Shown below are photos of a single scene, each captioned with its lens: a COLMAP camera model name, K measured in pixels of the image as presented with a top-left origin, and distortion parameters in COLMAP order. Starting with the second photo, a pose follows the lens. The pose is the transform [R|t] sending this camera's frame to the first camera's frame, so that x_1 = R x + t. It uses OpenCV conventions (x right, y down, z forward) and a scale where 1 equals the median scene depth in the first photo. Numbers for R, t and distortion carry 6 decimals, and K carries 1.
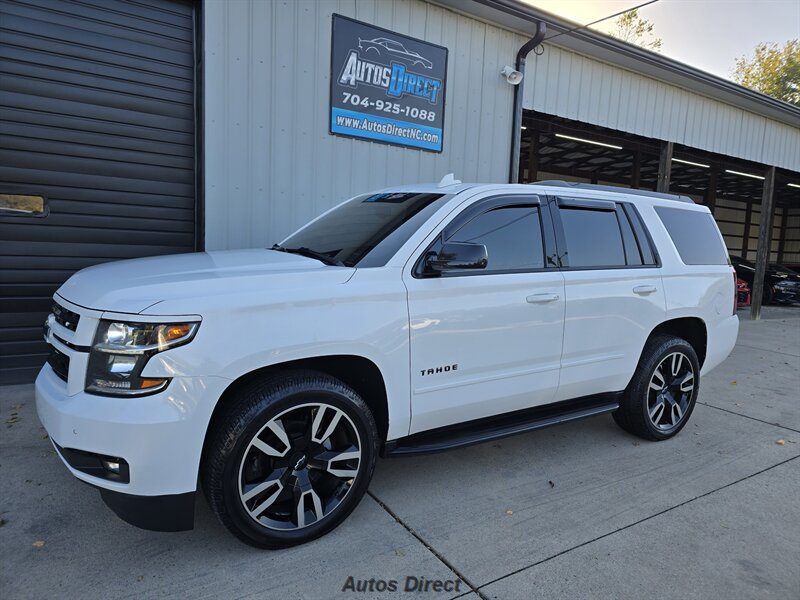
lens RADIAL K [[534.7, 0, 407.5], [0, 534.7, 297.2], [0, 0, 1]] dist [0.078421, -0.072113]
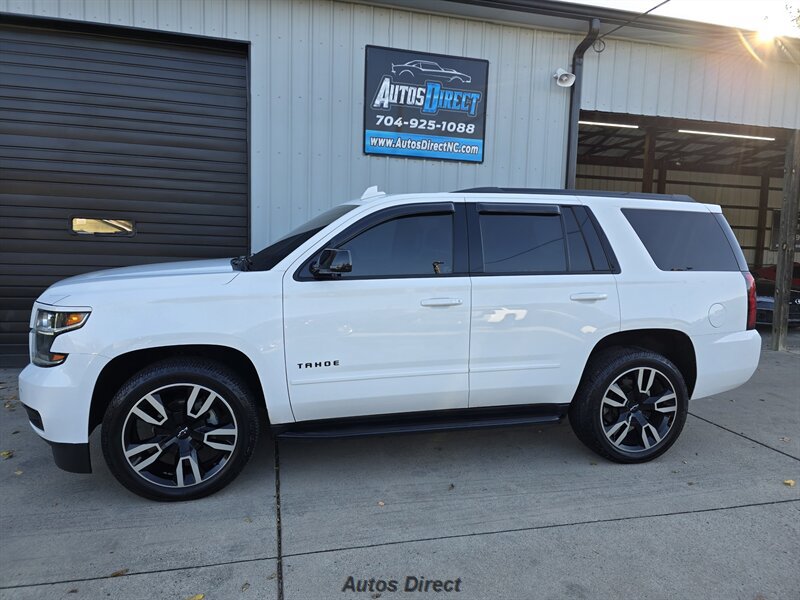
lens RADIAL K [[534.7, 0, 398.1], [0, 534.7, 295.3], [0, 0, 1]] dist [0.078421, -0.072113]
pose [[0.943394, 0.011166, -0.331487, 0.276472], [-0.020479, 0.999487, -0.024615, 0.008165], [0.331042, 0.030011, 0.943139, 0.003086]]
